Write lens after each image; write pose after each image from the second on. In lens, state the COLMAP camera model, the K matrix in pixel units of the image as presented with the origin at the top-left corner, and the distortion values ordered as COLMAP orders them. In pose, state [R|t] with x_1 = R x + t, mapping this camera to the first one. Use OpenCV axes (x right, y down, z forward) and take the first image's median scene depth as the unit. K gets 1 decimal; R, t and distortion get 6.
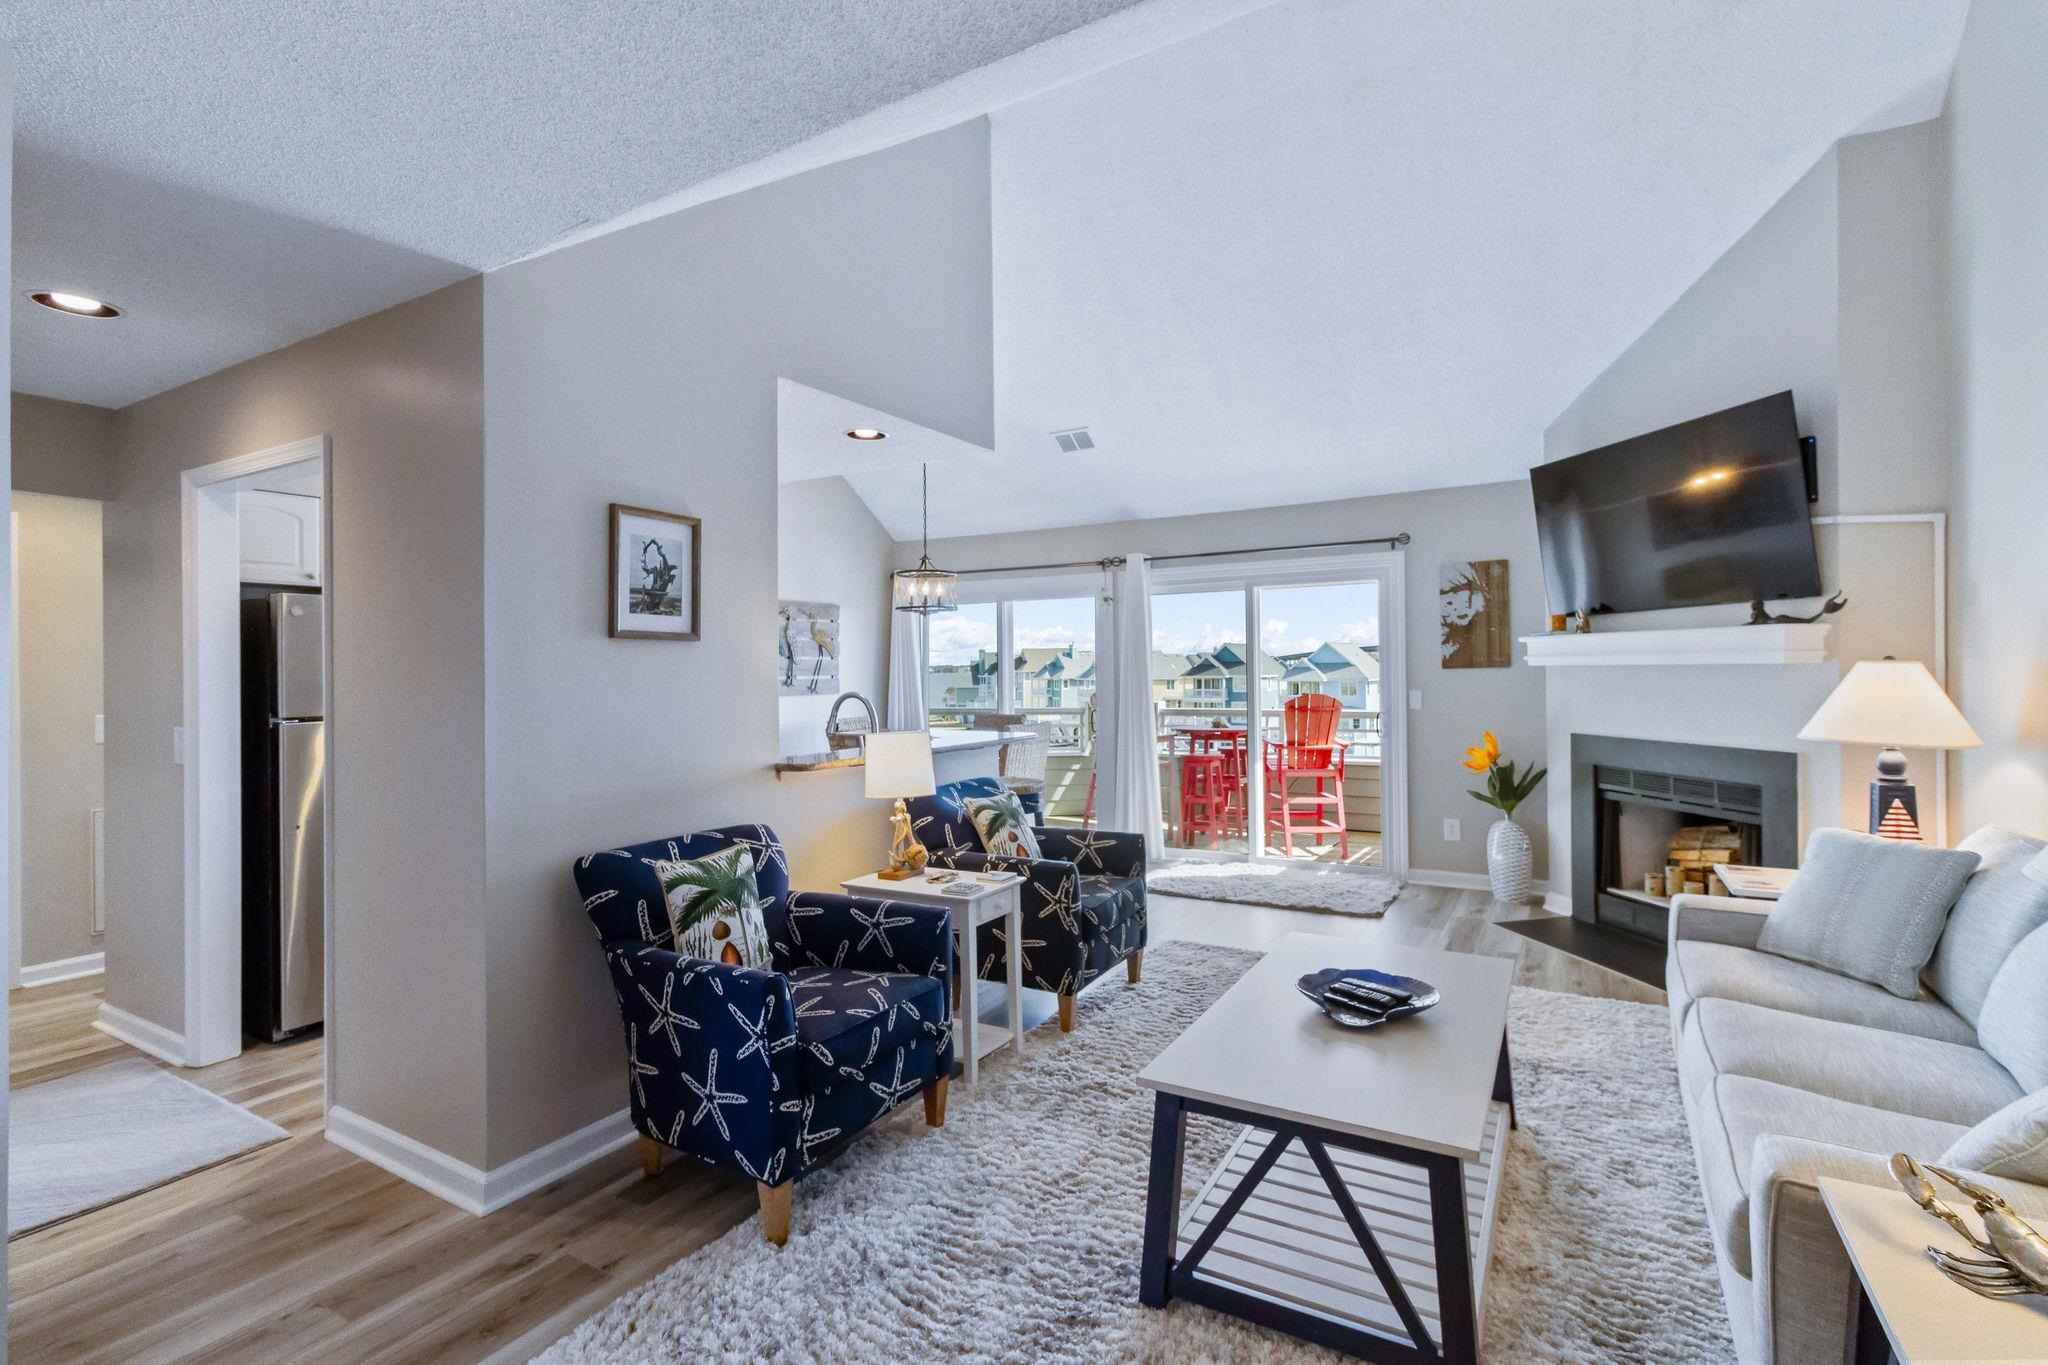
lens RADIAL K [[947.0, 0, 1055.0], [0, 947.0, 667.4], [0, 0, 1]] dist [0.002351, 0.002934]
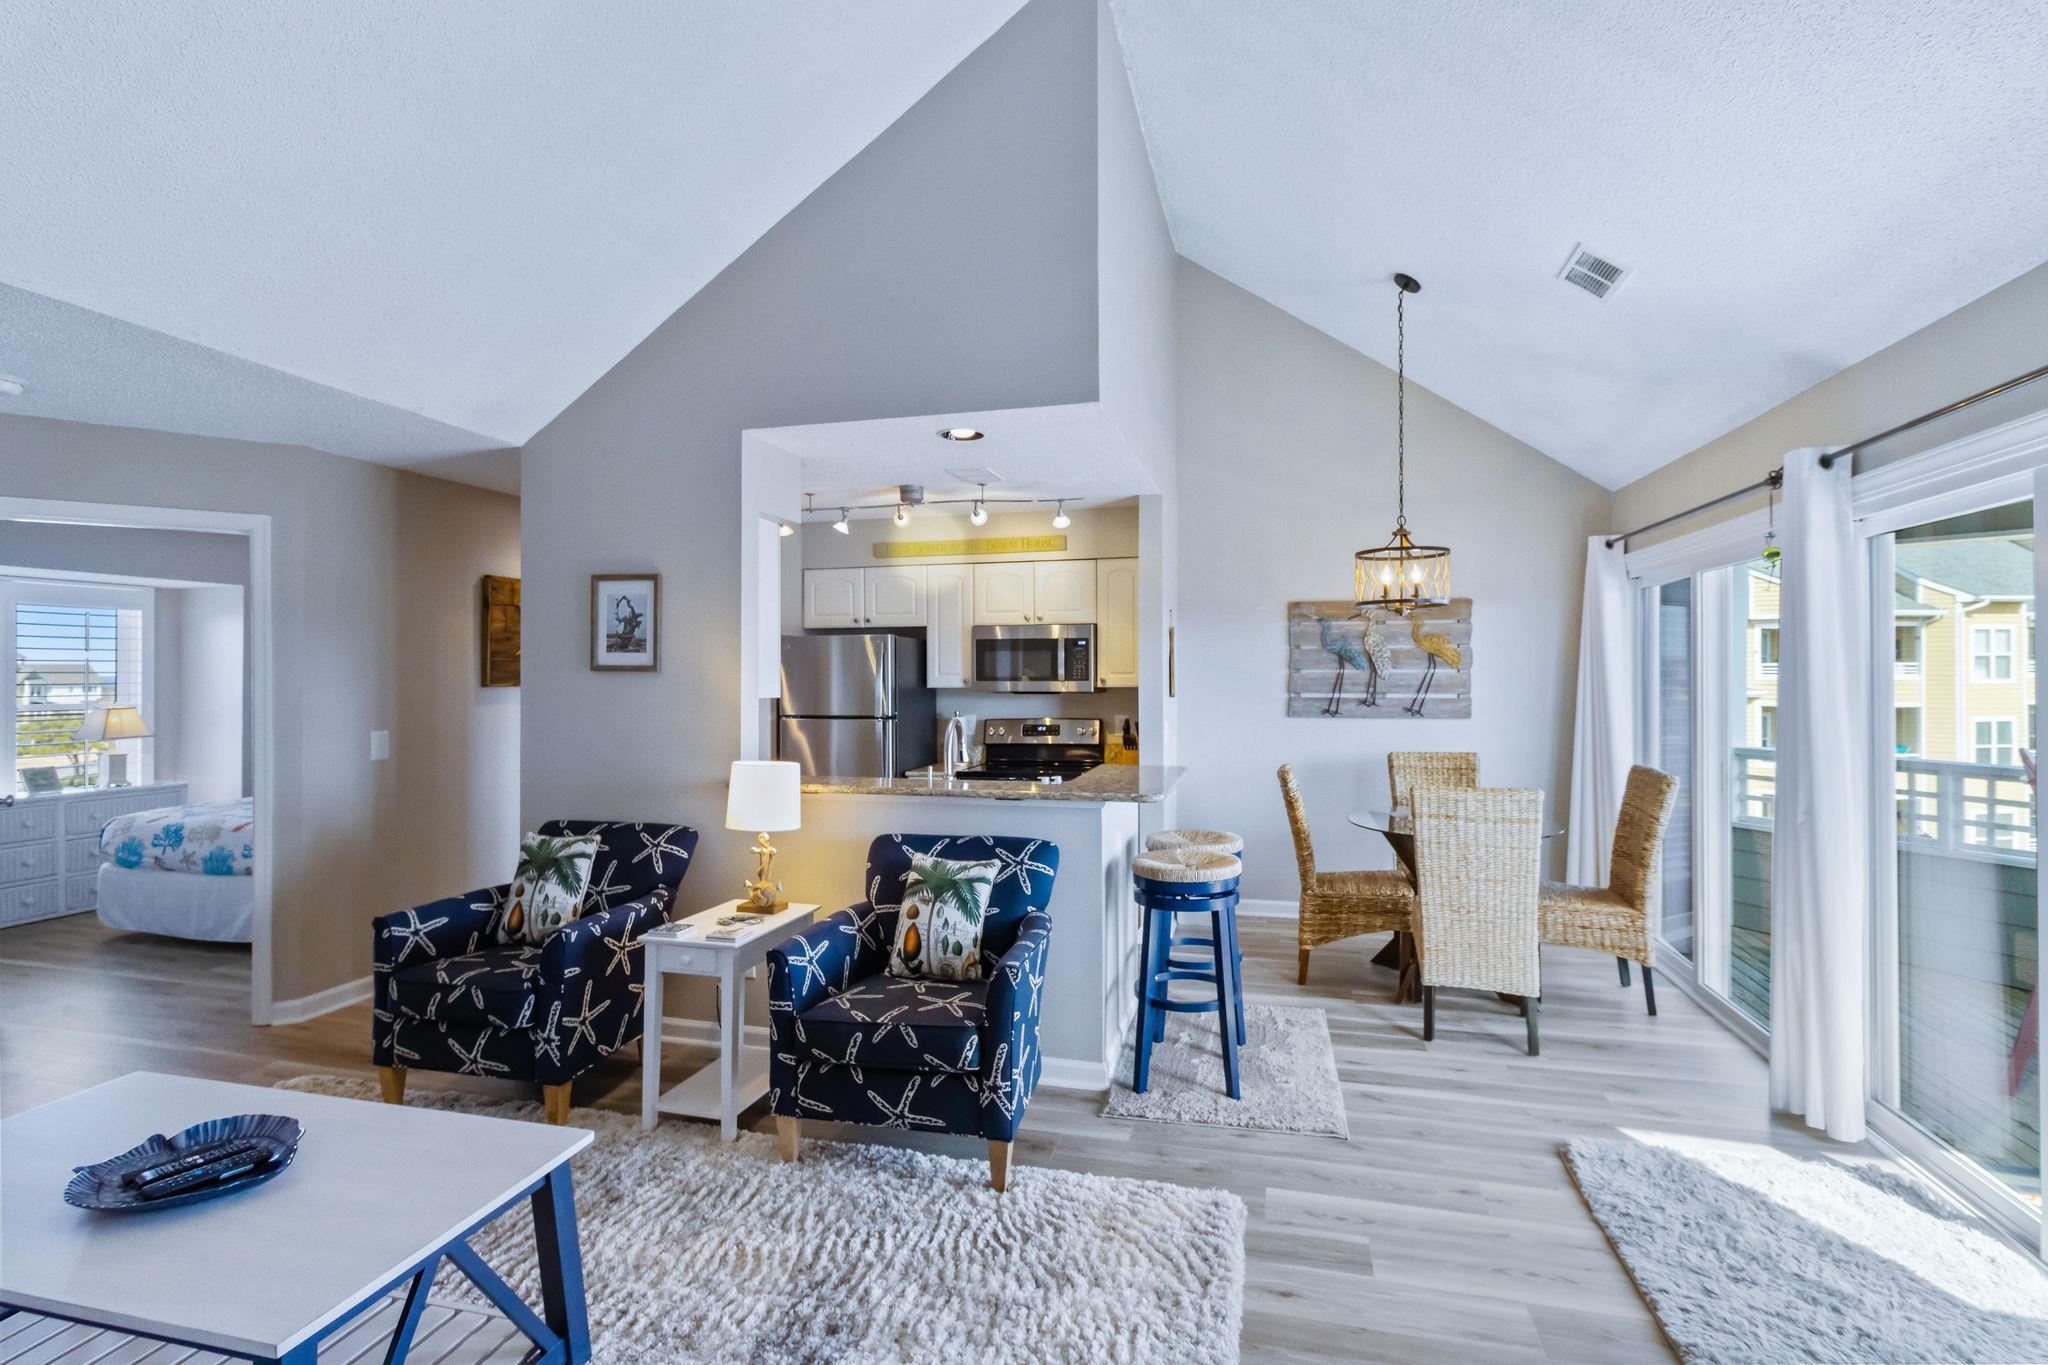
lens RADIAL K [[947.0, 0, 1033.7], [0, 947.0, 674.5], [0, 0, 1]] dist [0.002351, 0.002934]
pose [[0.252722, 0.012137, -0.967463, 0.969755], [0.000420, 0.999920, 0.012654, -0.039676], [0.967539, -0.003604, 0.252696, 1.169439]]
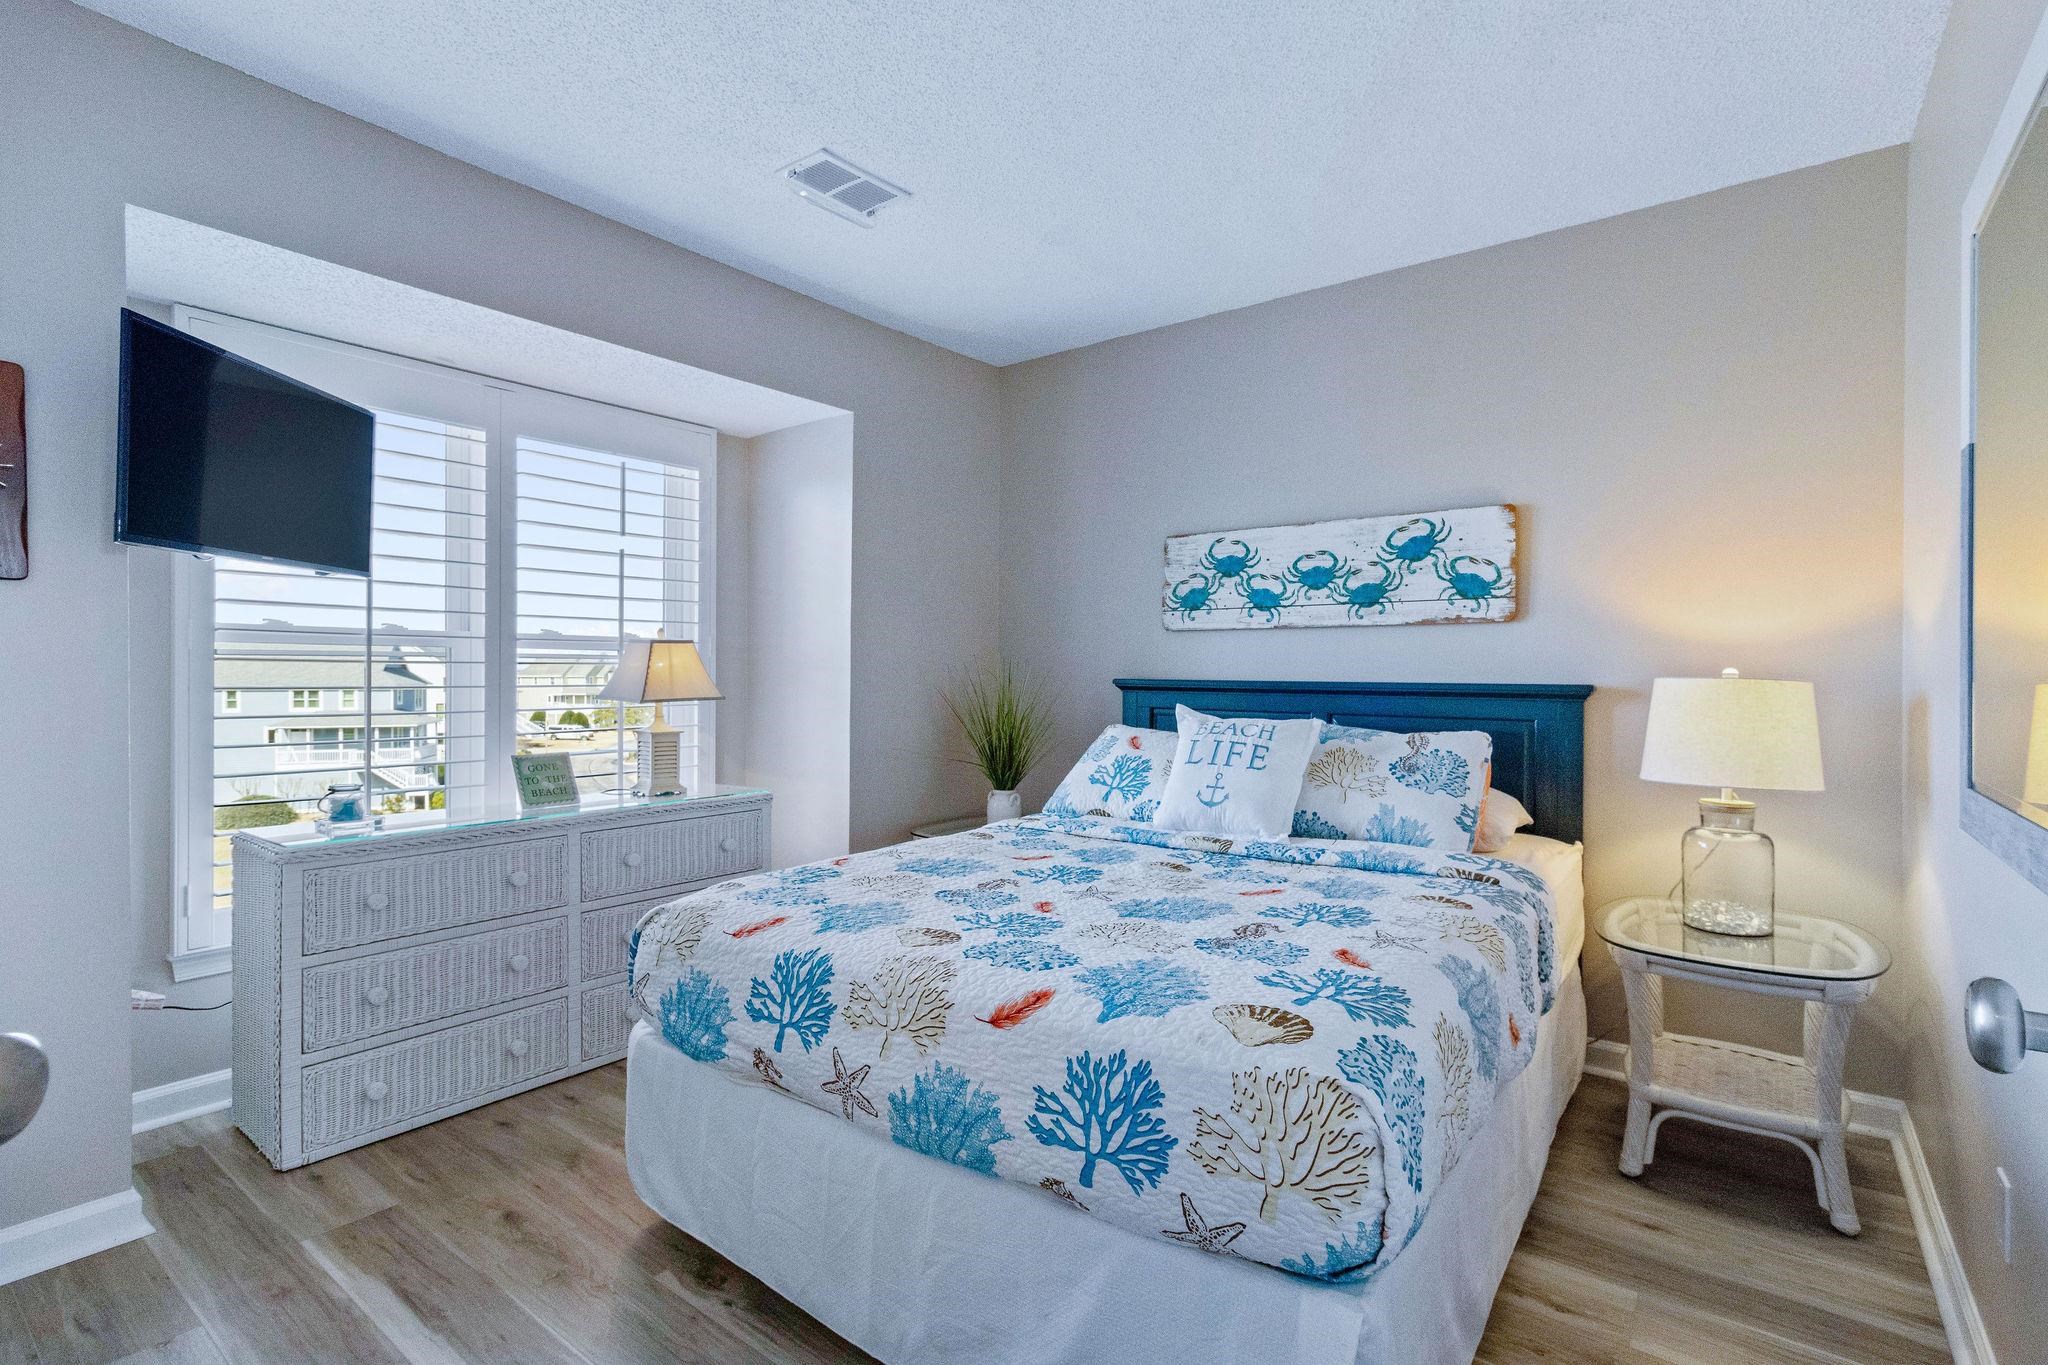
lens RADIAL K [[947.0, 0, 1027.4], [0, 947.0, 671.9], [0, 0, 1]] dist [0.002351, 0.002934]
pose [[-0.141081, 0.009681, -0.989951, -0.522503], [-0.000020, 0.999952, 0.009782, 0.080012], [0.989998, 0.001400, -0.141074, 0.325733]]
